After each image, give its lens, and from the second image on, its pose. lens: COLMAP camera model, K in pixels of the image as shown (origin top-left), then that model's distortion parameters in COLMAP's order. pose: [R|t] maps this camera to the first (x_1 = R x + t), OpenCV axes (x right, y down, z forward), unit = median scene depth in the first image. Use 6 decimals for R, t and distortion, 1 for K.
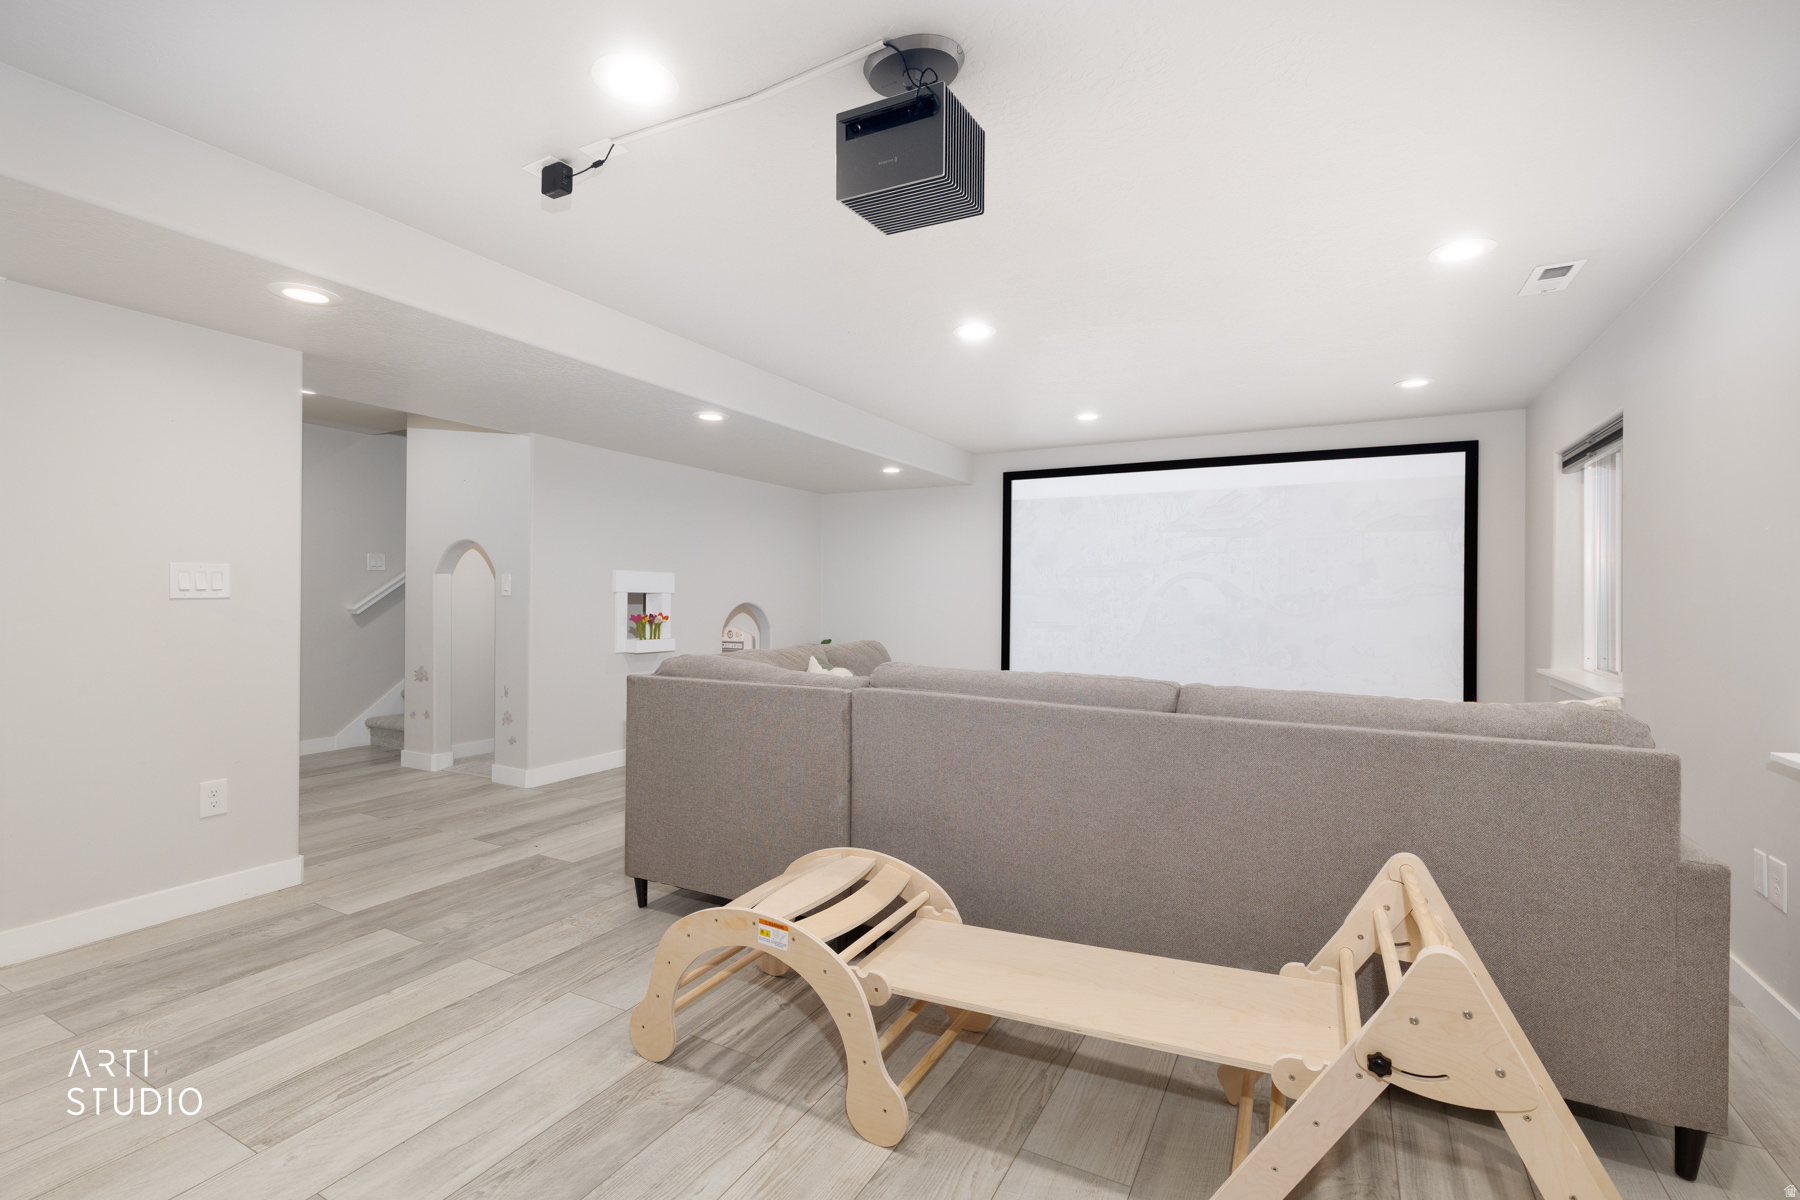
lens RADIAL K [[803.7, 0, 904.7], [0, 803.7, 592.6], [0, 0, 1]] dist [0.005437, -0.001120]
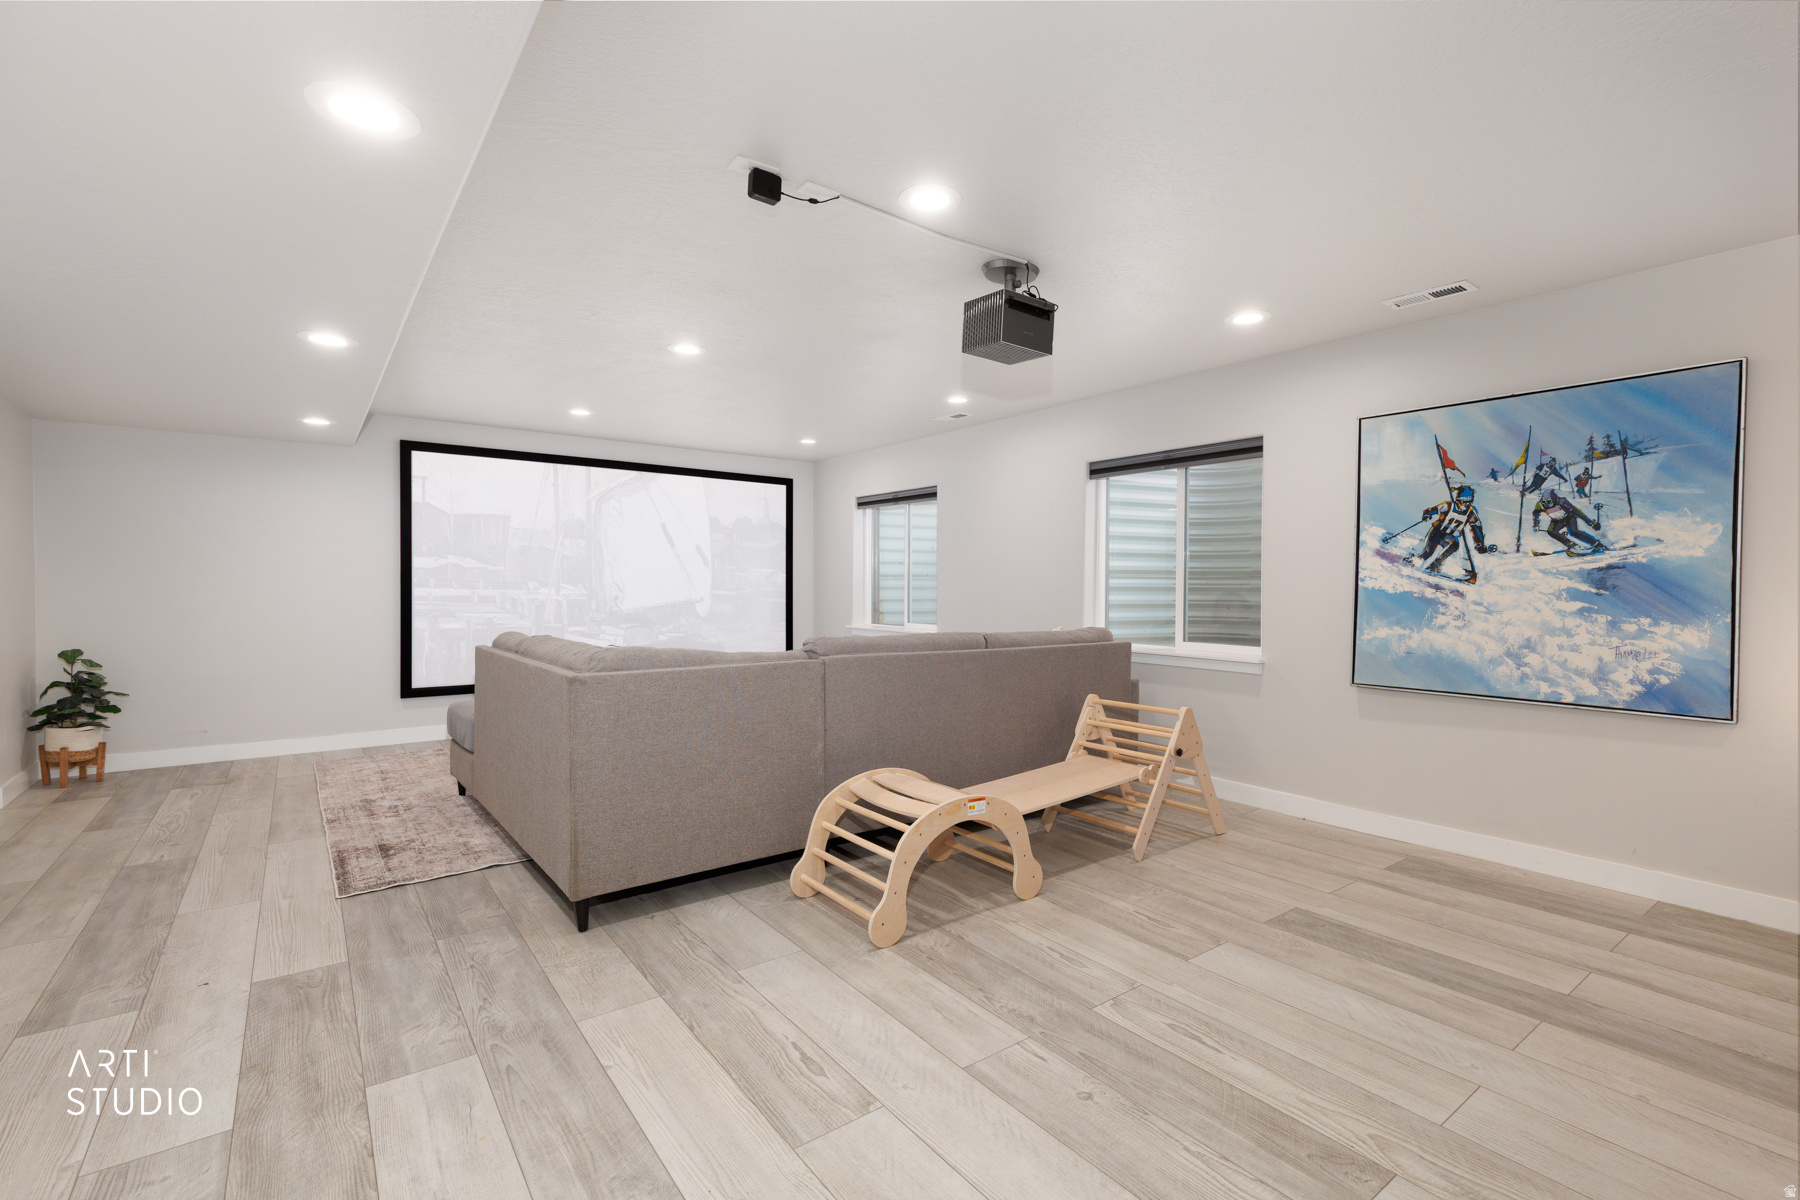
lens RADIAL K [[803.7, 0, 904.7], [0, 803.7, 592.6], [0, 0, 1]] dist [0.005437, -0.001120]
pose [[0.416686, -0.014599, 0.908933, -1.046091], [-0.005544, 0.999812, 0.018600, -0.008154], [-0.909034, -0.012790, 0.416526, 0.317404]]
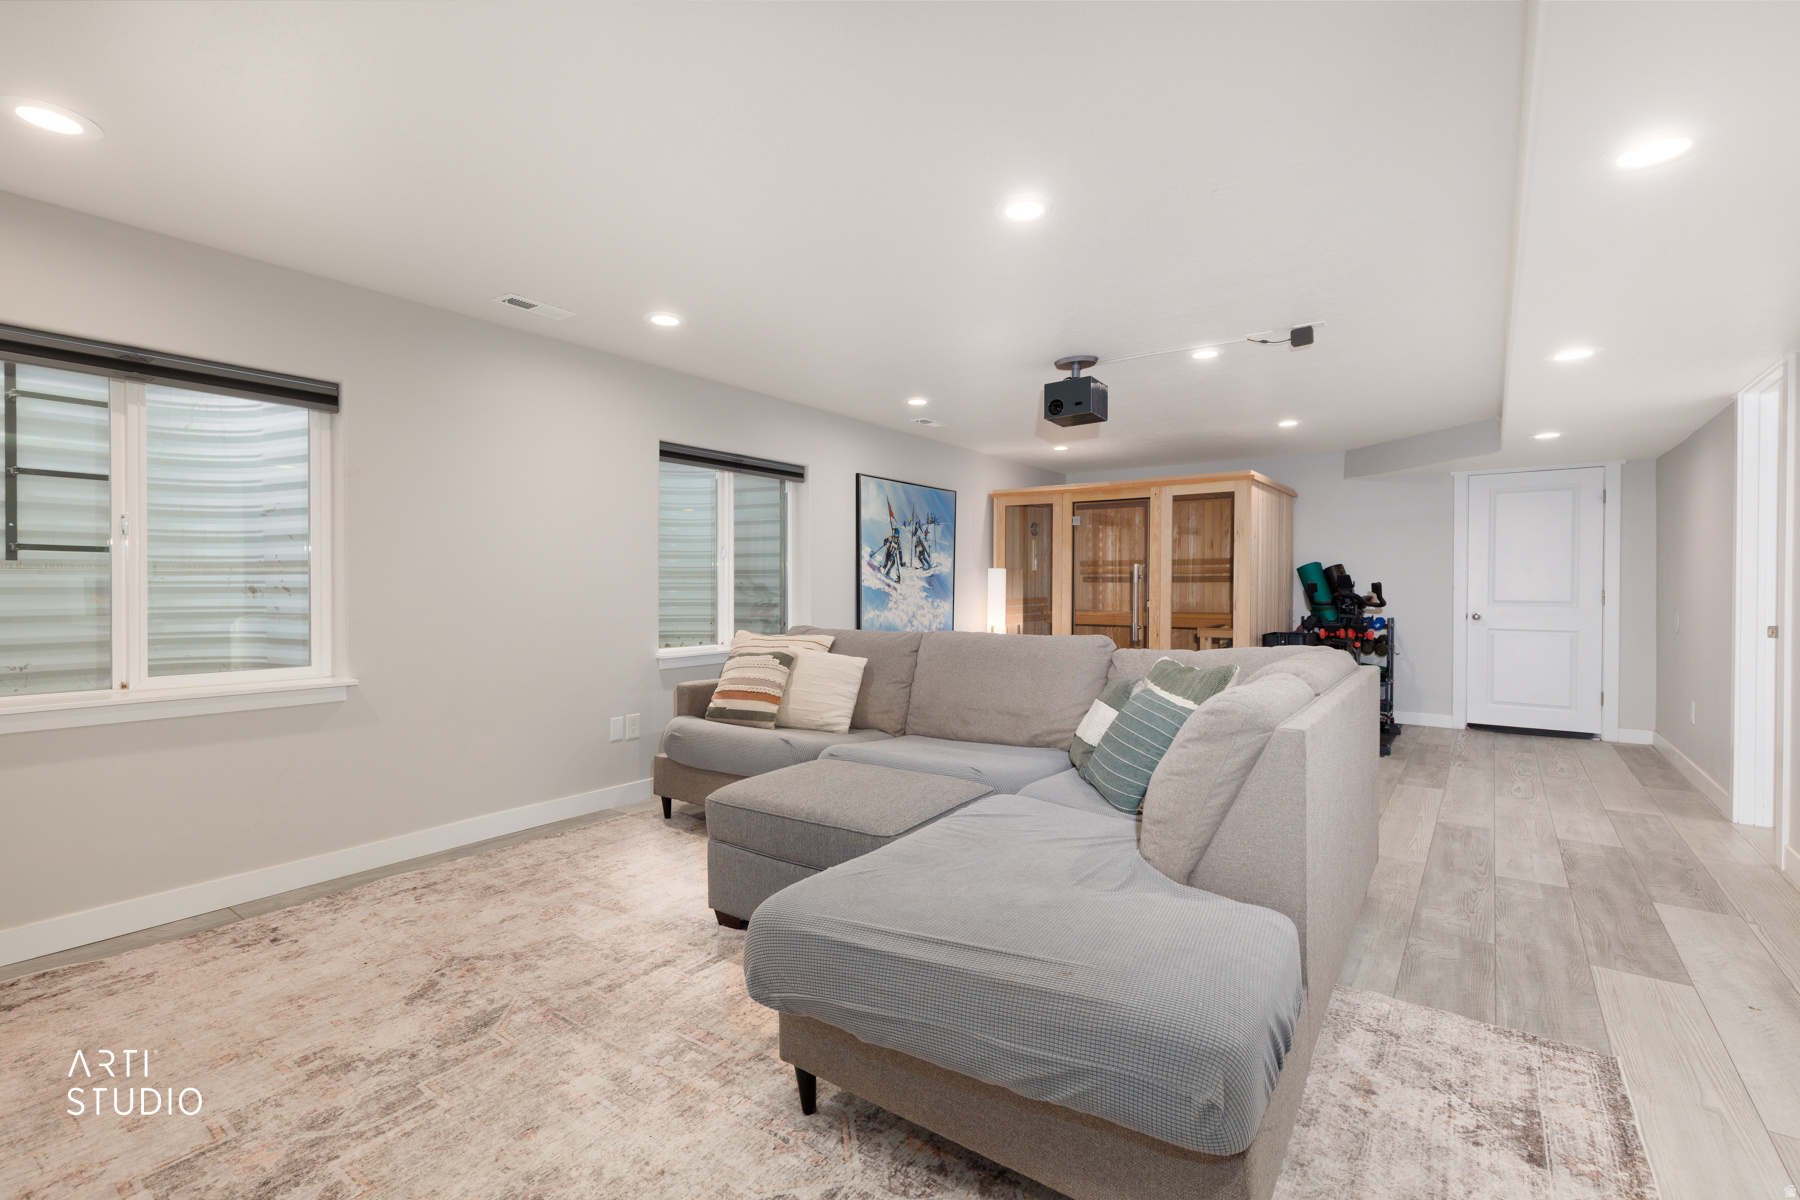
lens RADIAL K [[803.7, 0, 904.7], [0, 803.7, 592.6], [0, 0, 1]] dist [0.005437, -0.001120]
pose [[-0.991073, -0.010173, 0.132928, 0.121483], [-0.009644, 0.999943, 0.004625, 0.010871], [-0.132968, 0.003301, -0.991115, 2.199893]]
